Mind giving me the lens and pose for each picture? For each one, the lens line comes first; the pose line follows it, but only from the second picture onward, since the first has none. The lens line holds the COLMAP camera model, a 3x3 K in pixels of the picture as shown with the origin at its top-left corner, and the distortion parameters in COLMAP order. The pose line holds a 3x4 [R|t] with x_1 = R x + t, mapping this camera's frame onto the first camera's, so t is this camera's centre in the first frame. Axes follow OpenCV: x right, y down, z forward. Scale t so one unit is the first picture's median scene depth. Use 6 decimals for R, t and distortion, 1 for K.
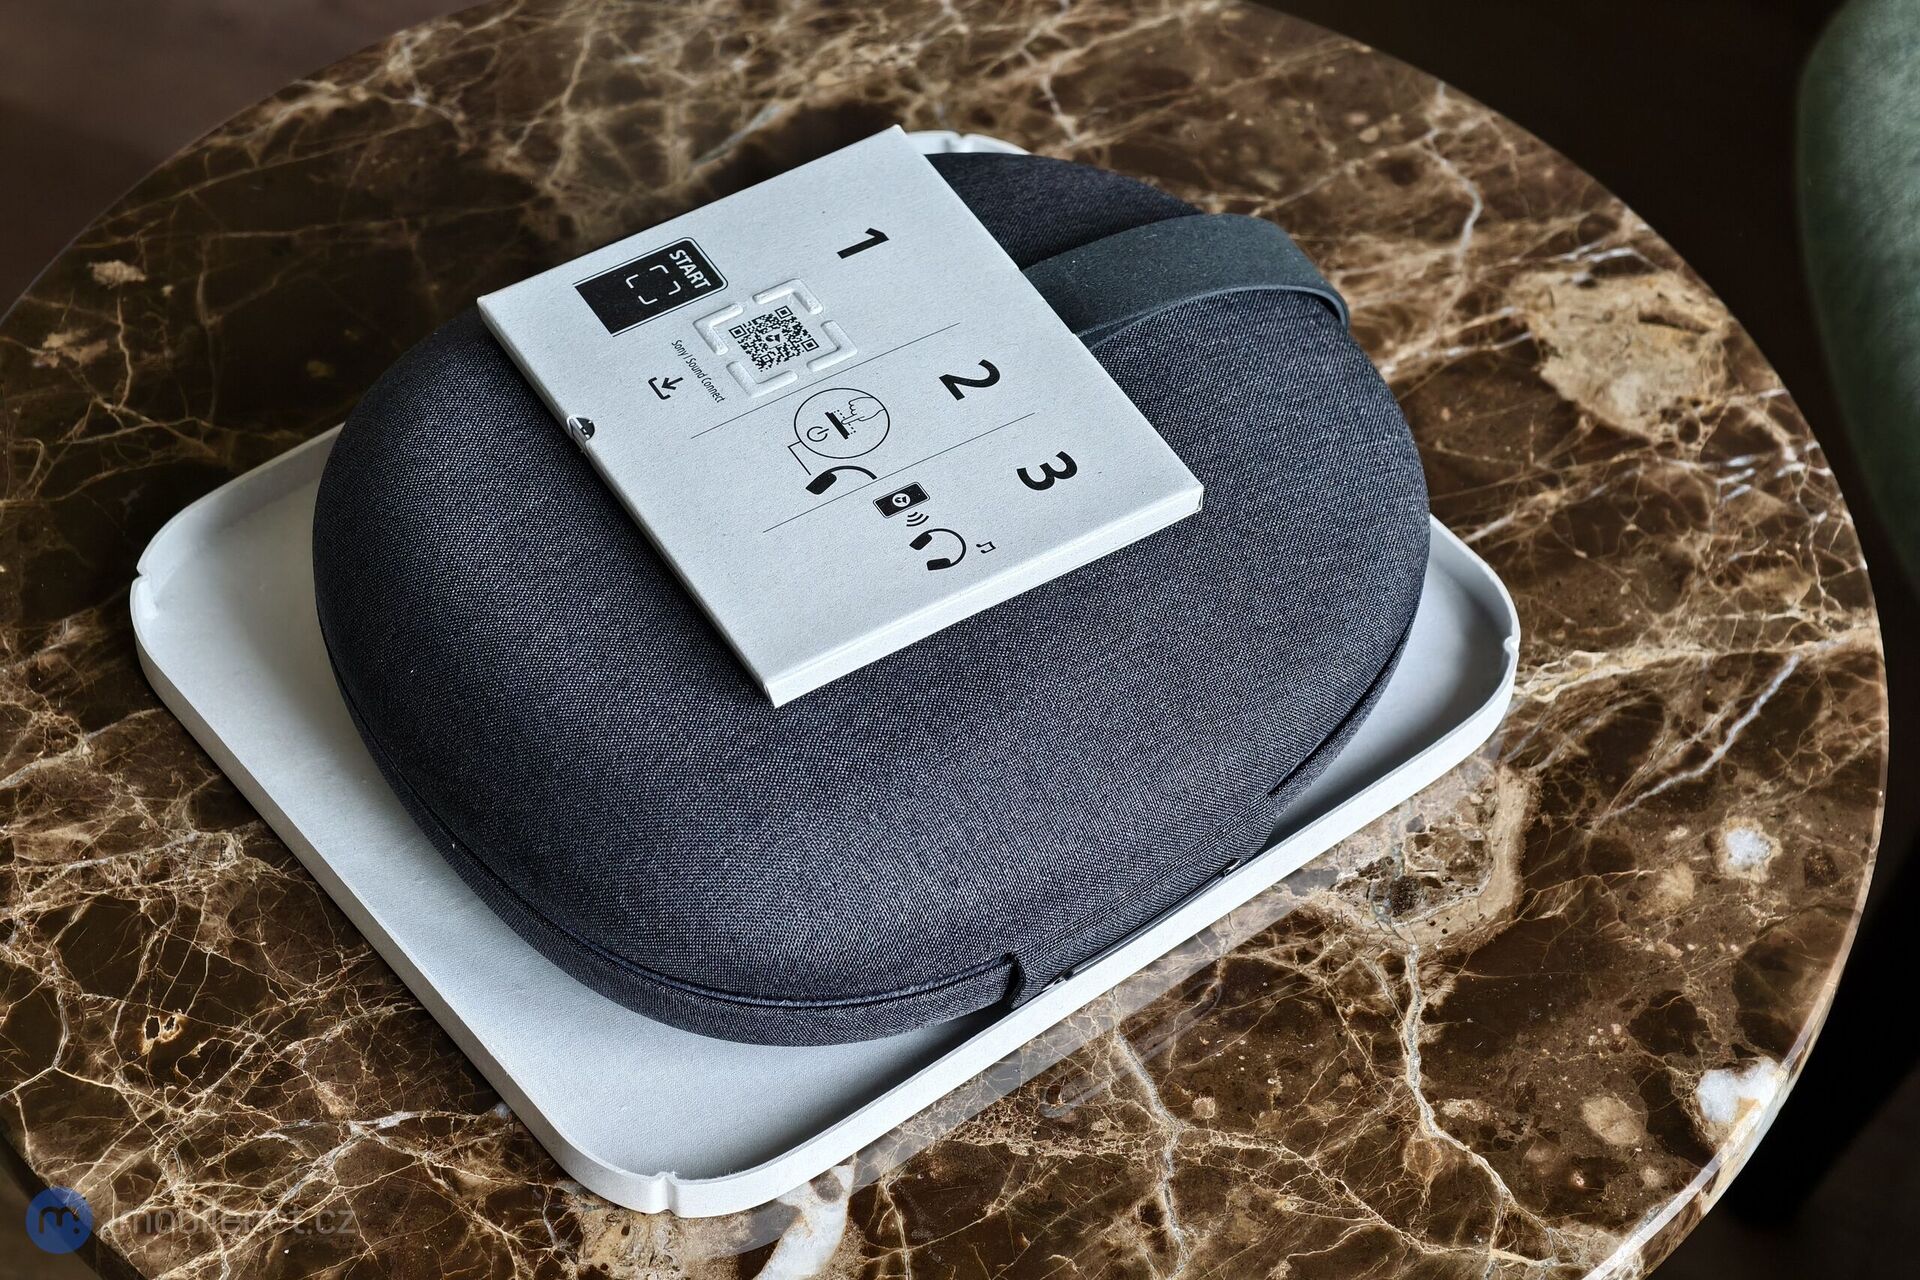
lens RADIAL K [[4713.4, 0, 959.3], [0, 4713.4, 636.9], [0, 0, 1]] dist [0.330510, 0.000000]
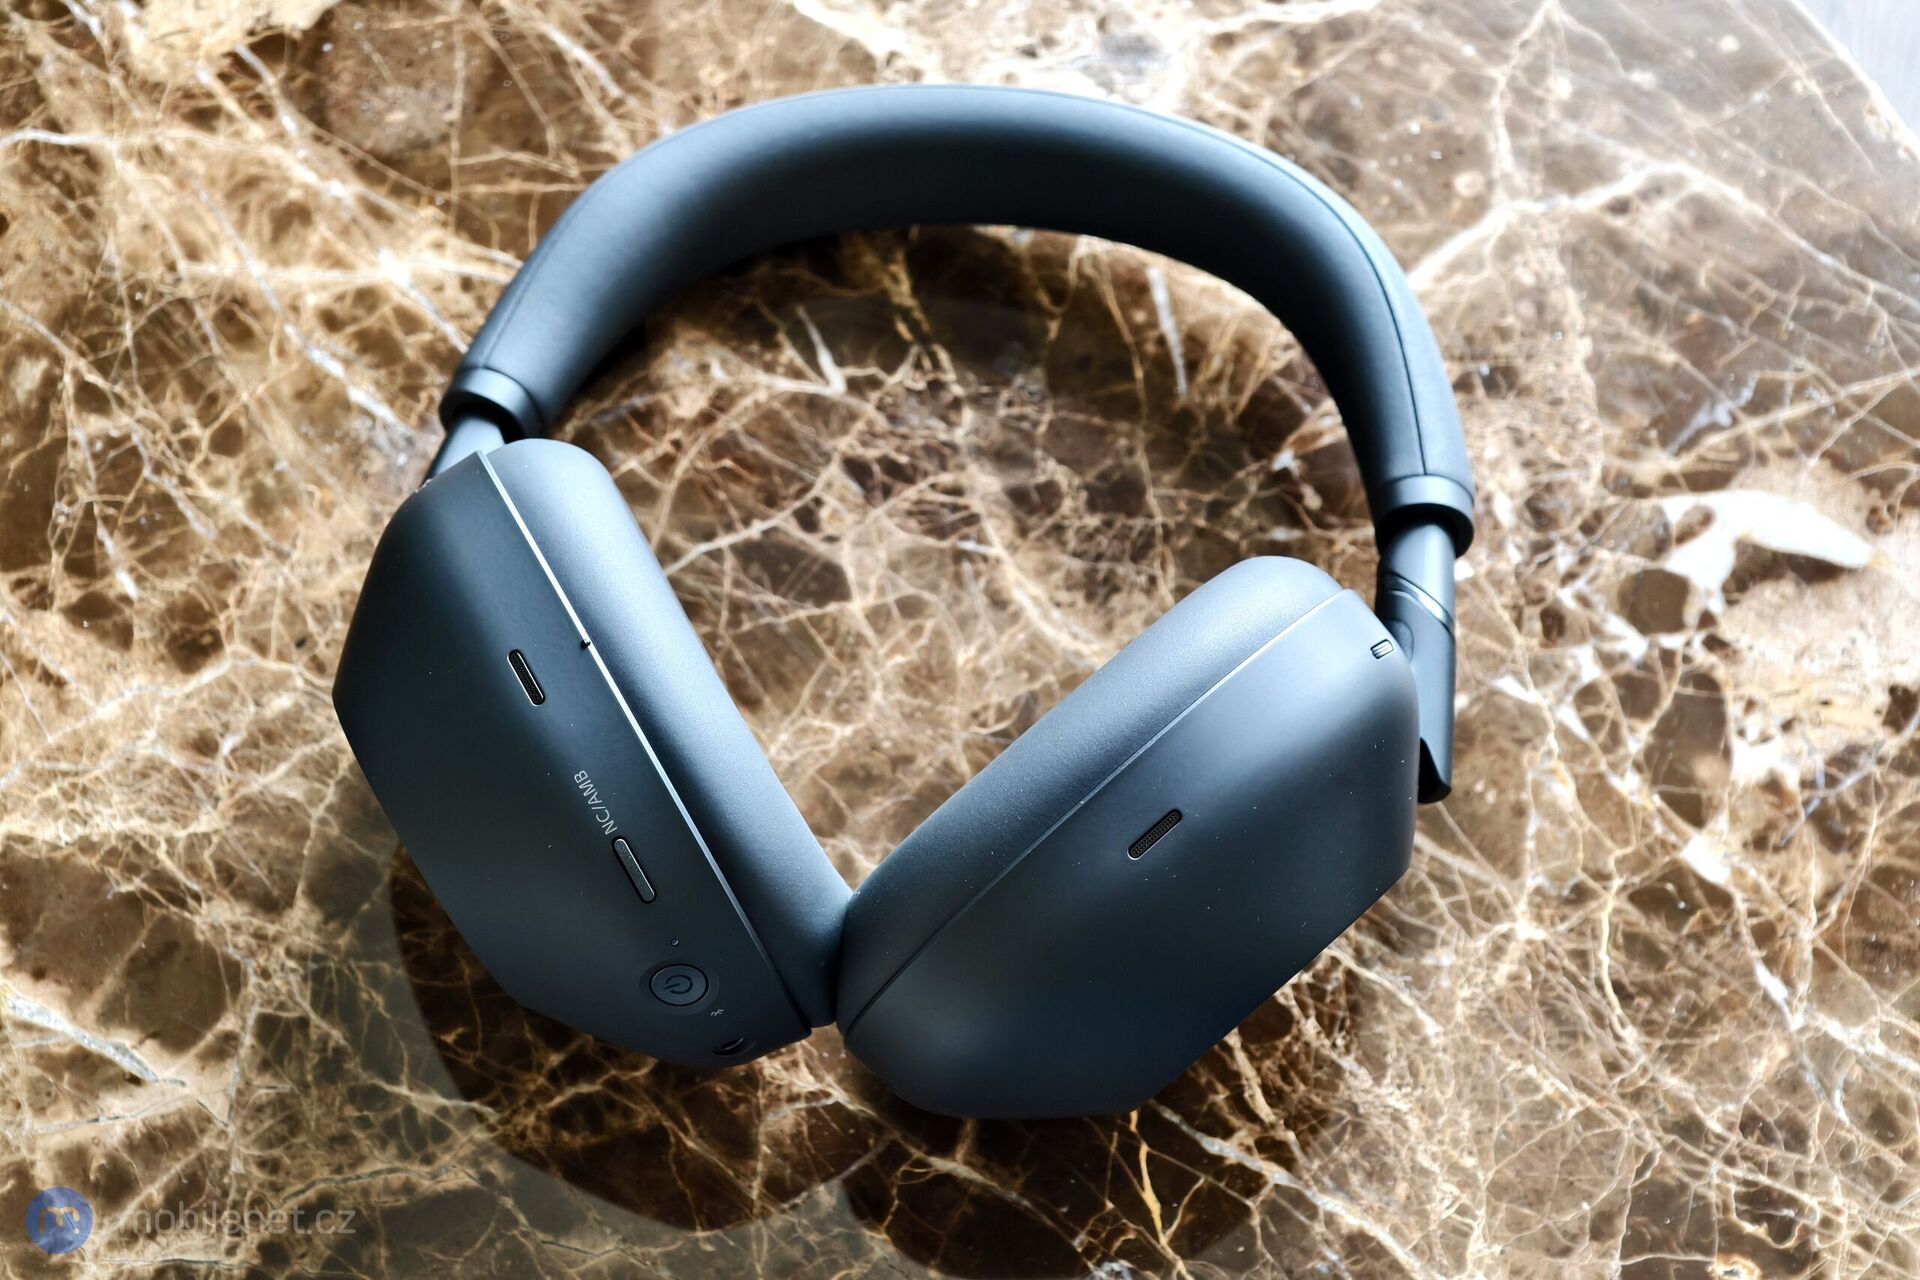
lens RADIAL K [[4713.4, 0, 962.8], [0, 4713.4, 636.9], [0, 0, 1]] dist [0.330510, 0.000000]
pose [[-0.390214, -0.920300, 0.027939, -0.032476], [0.919095, -0.391148, -0.047608, 0.037282], [0.054742, 0.007101, 0.998475, 0.152990]]
